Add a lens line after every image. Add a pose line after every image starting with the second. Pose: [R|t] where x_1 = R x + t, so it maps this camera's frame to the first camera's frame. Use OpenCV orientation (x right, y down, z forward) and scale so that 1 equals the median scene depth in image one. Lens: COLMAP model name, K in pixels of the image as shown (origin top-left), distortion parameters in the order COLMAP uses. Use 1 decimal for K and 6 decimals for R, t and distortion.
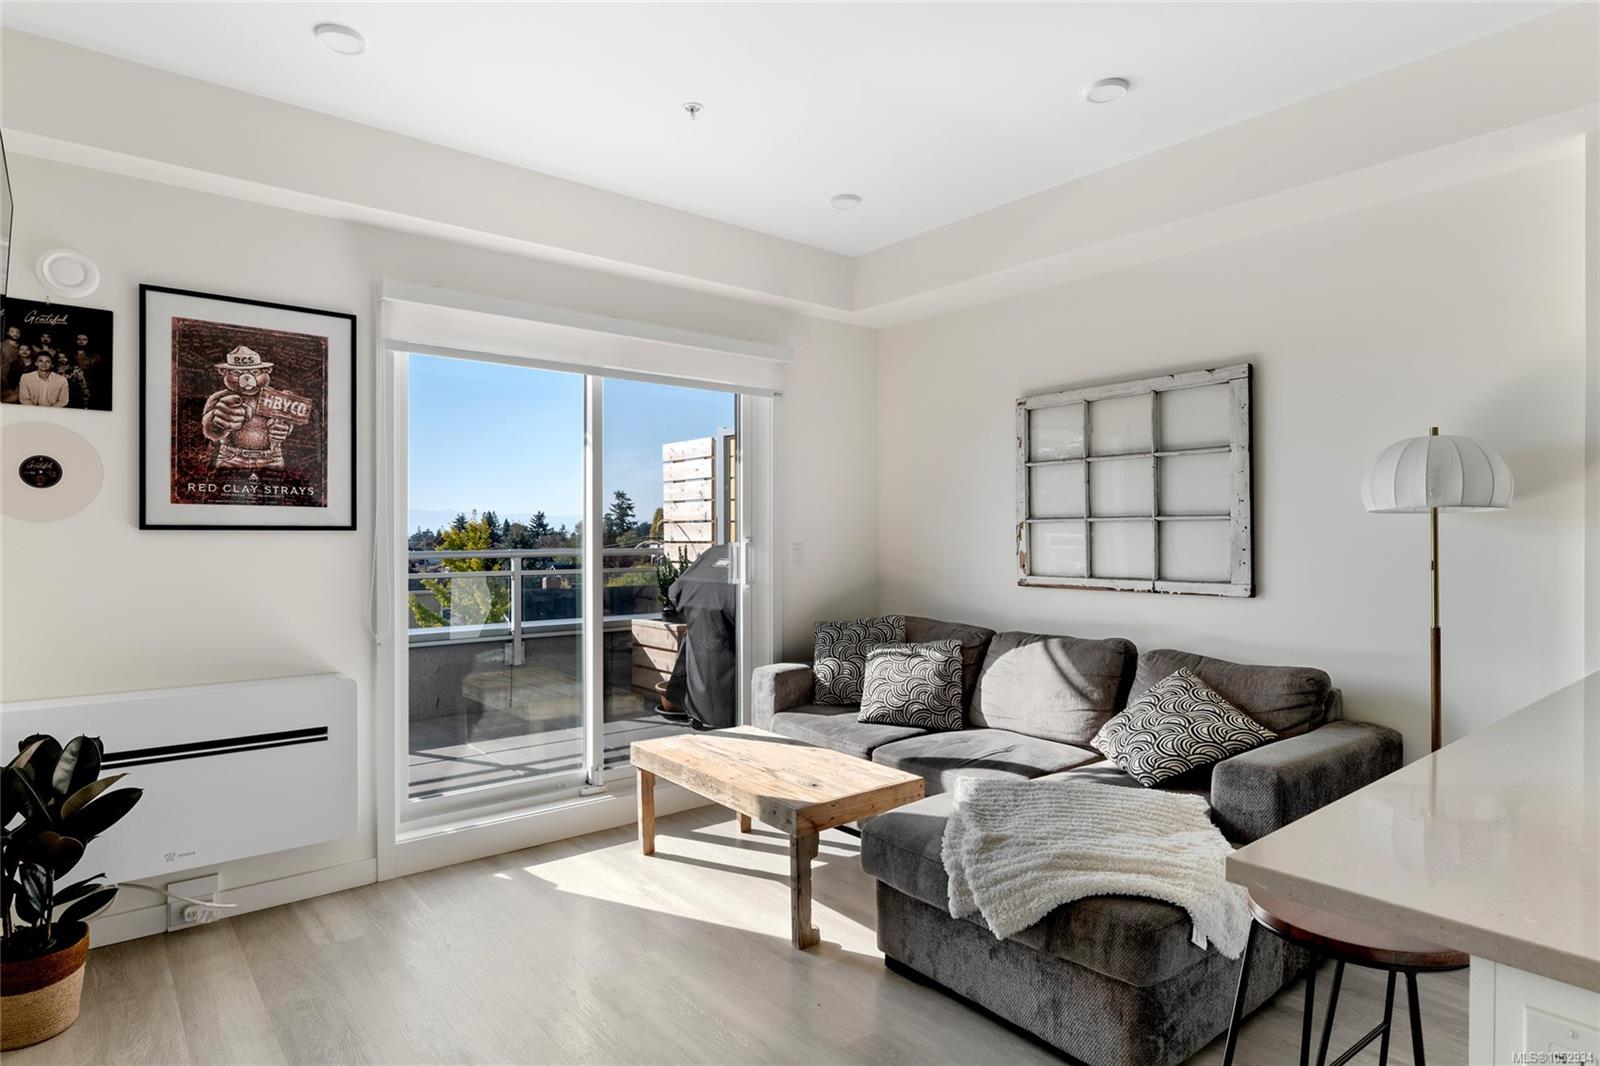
lens RADIAL K [[874.2, 0, 800.0], [0, 874.2, 533.0], [0, 0, 1]] dist [0.000813, 0.000546]
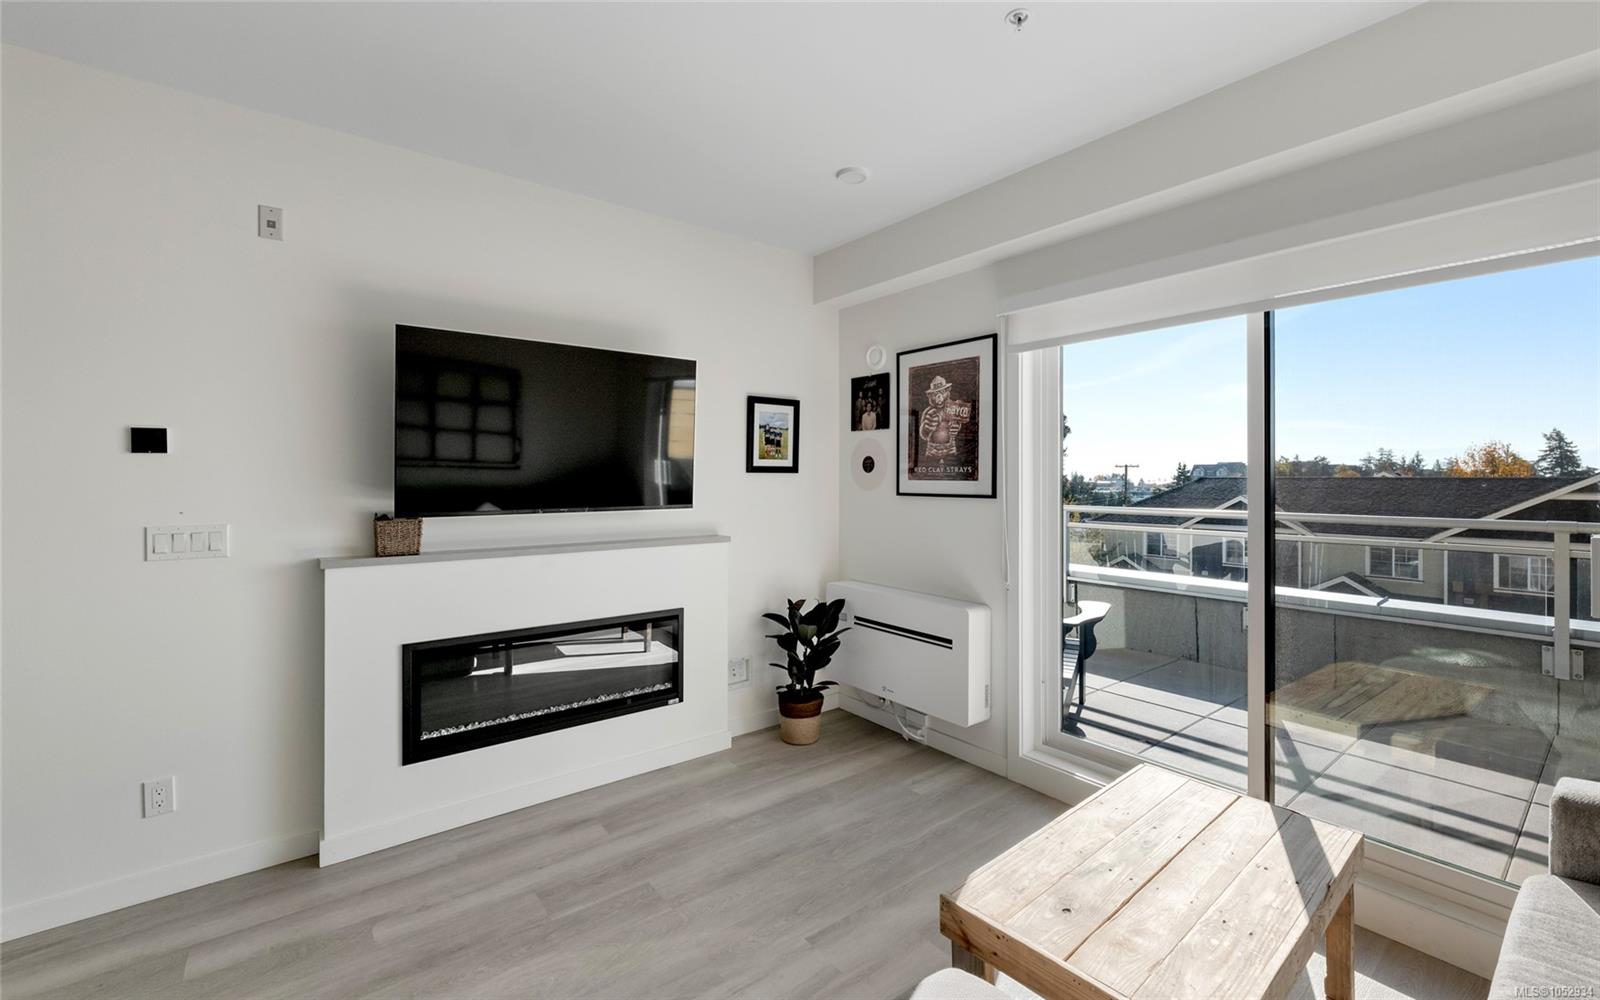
lens RADIAL K [[657.1, 0, 796.7], [0, 657.1, 476.0], [0, 0, 1]] dist [0.000224, 0.000021]
pose [[-0.019435, -0.004361, -0.999802, 0.477898], [-0.001184, 0.999990, -0.004339, -0.032022], [0.999810, 0.001099, -0.019440, 0.725258]]
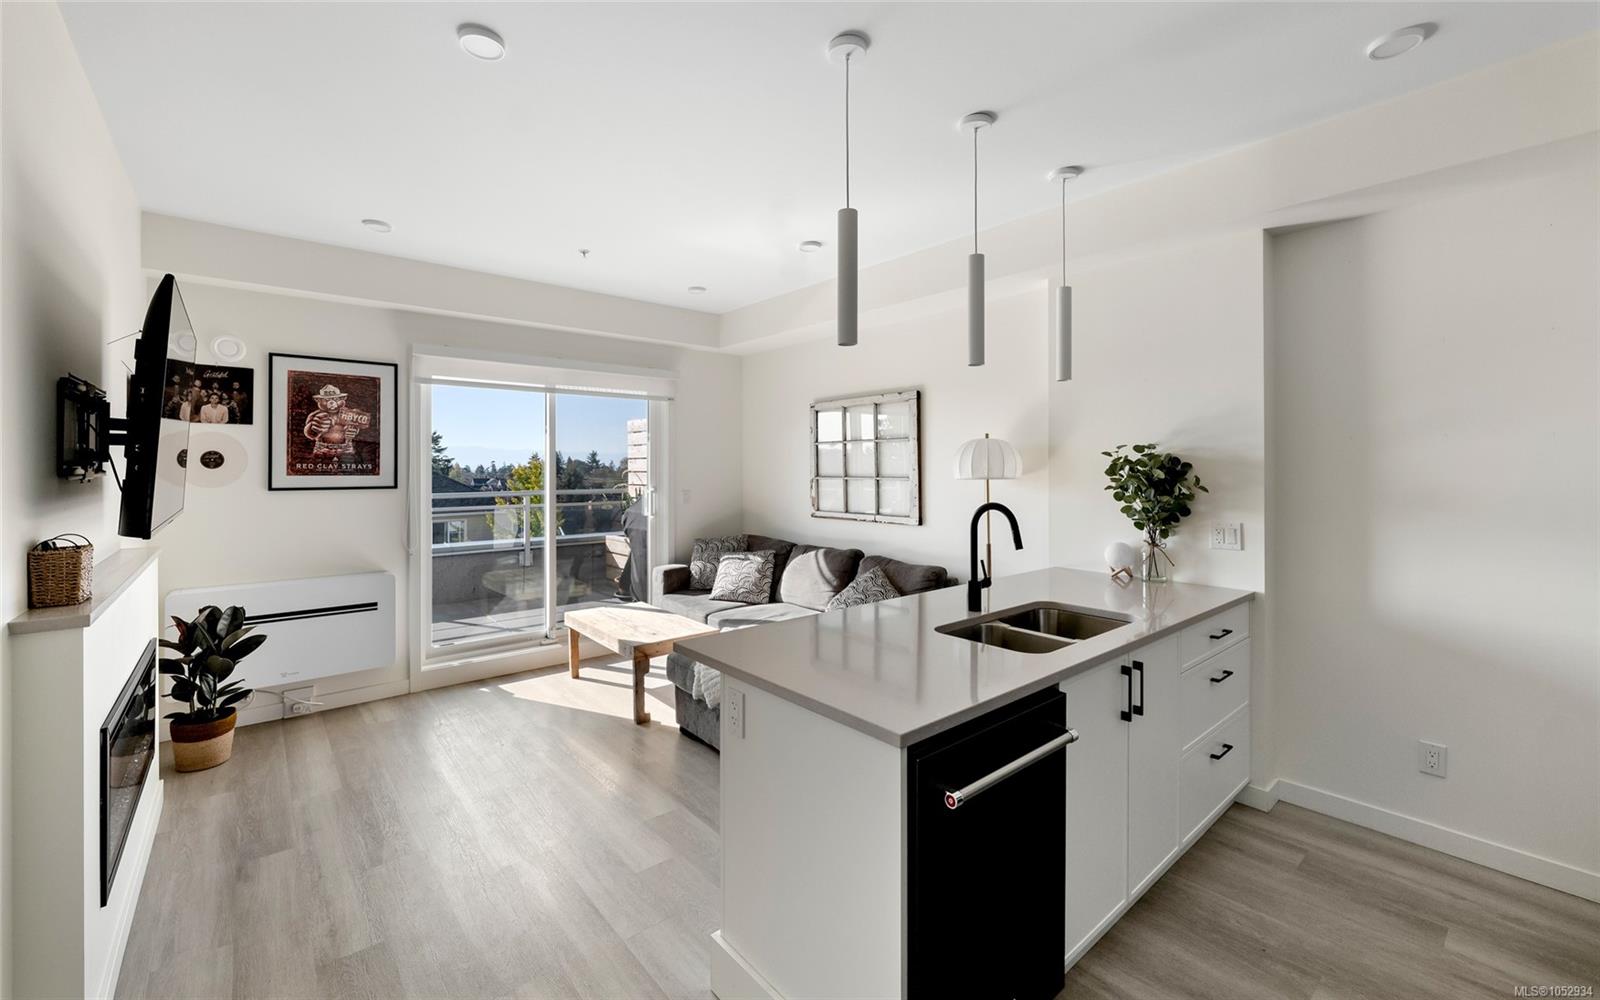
lens RADIAL K [[646.9, 0, 794.7], [0, 646.9, 461.2], [0, 0, 1]] dist [-0.000753, -0.000151]
pose [[0.999939, -0.002042, 0.010861, 0.262472], [0.002129, 0.999966, -0.008007, -0.044928], [-0.010845, 0.008030, 0.999909, -0.284389]]
